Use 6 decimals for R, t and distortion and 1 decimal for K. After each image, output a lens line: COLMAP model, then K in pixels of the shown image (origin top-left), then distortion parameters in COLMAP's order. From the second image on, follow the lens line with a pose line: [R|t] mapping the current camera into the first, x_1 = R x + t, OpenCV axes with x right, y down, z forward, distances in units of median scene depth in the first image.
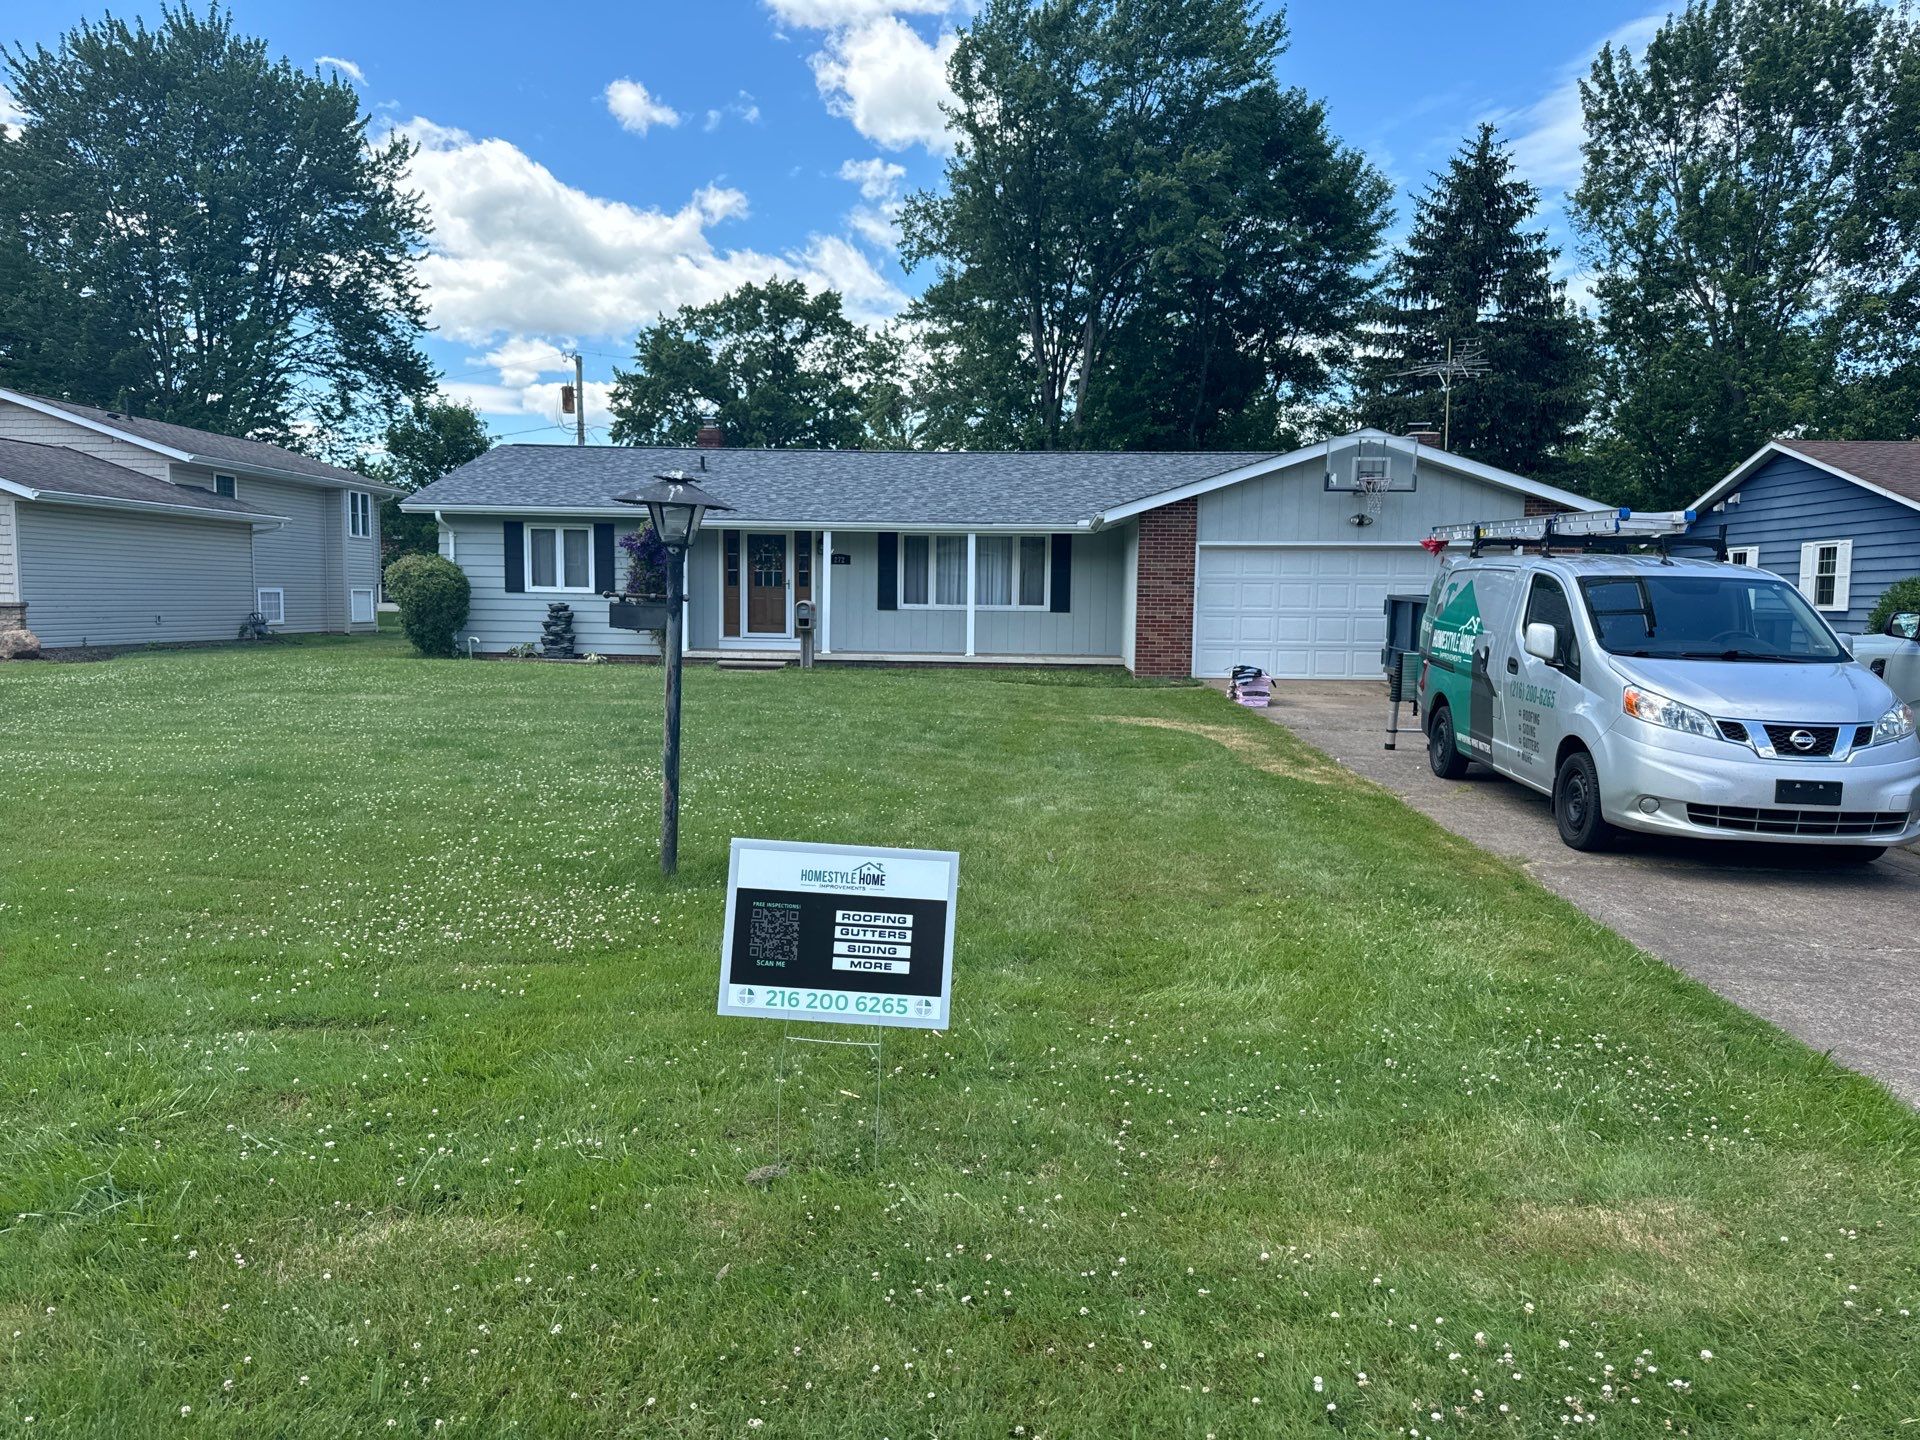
lens RADIAL K [[1372.6, 0, 960.0], [0, 1372.6, 720.0], [0, 0, 1]] dist [0.048898, -0.048856]
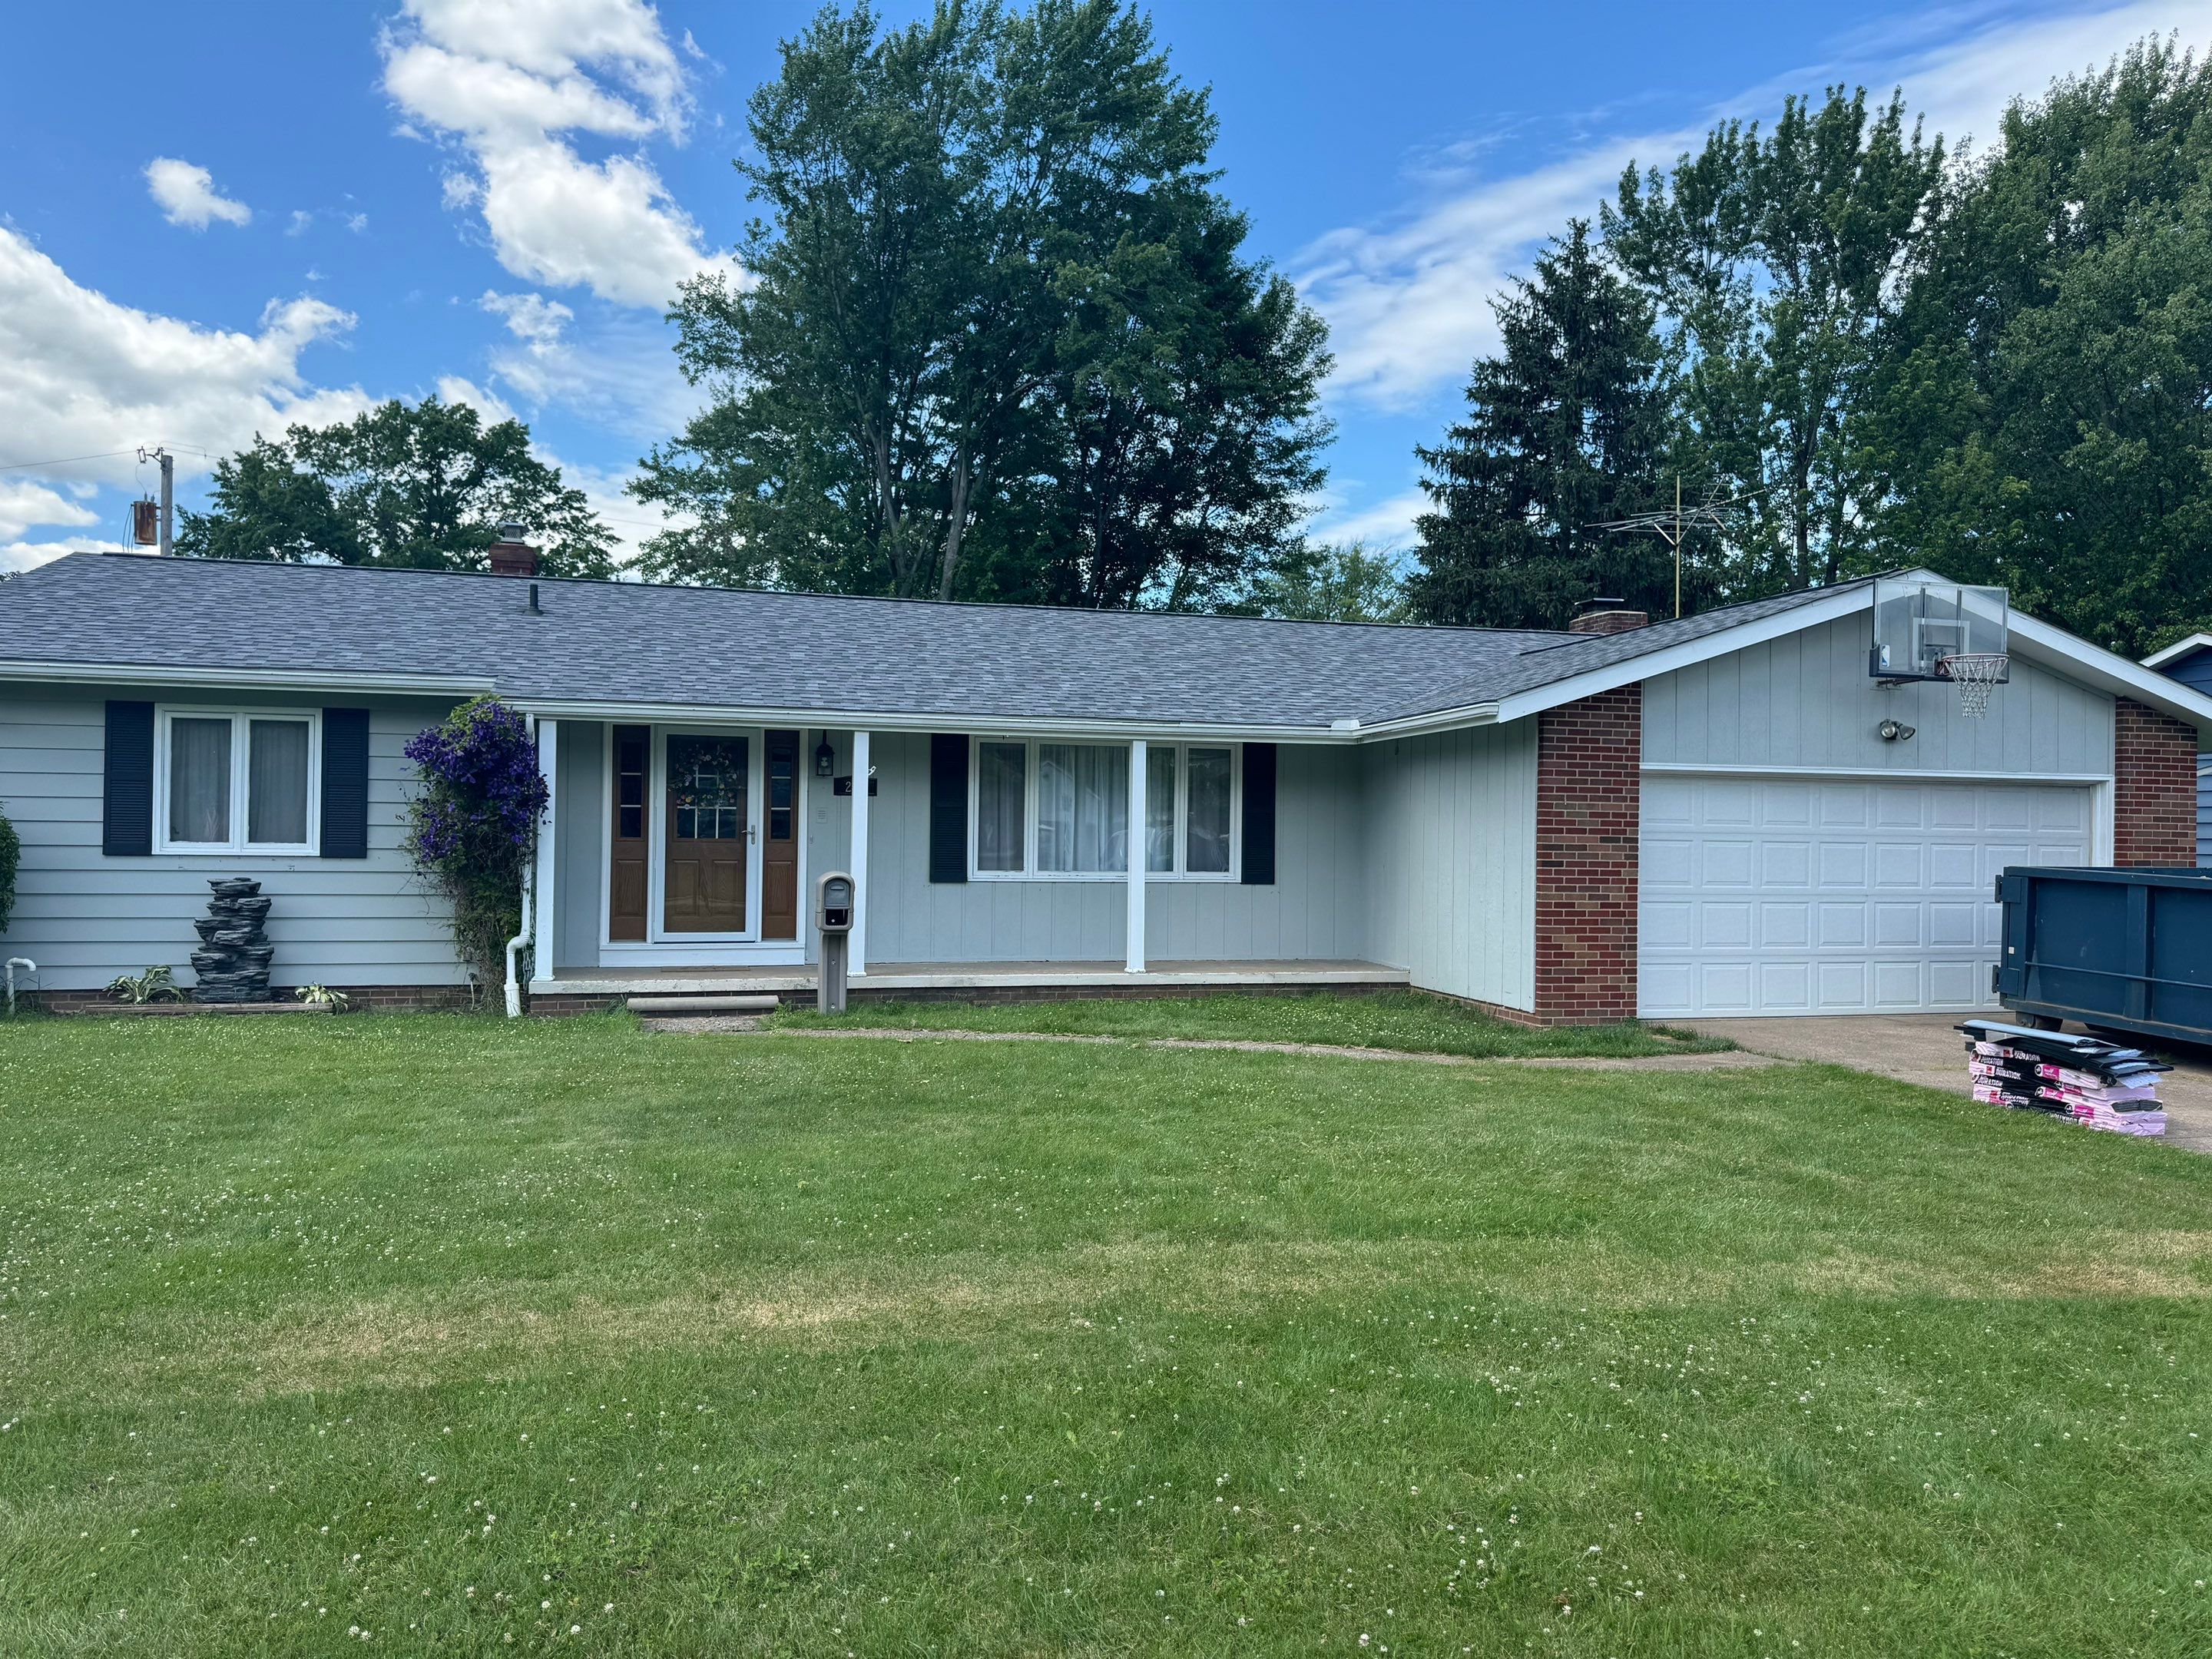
lens RADIAL K [[1556.8, 0, 1128.8], [0, 1556.8, 785.7], [0, 0, 1]] dist [0.071226, -0.115054]
pose [[0.949184, 0.007399, 0.314635, -0.173136], [0.027078, 0.994097, -0.105065, -0.052166], [-0.313555, 0.108246, 0.943380, 0.408272]]
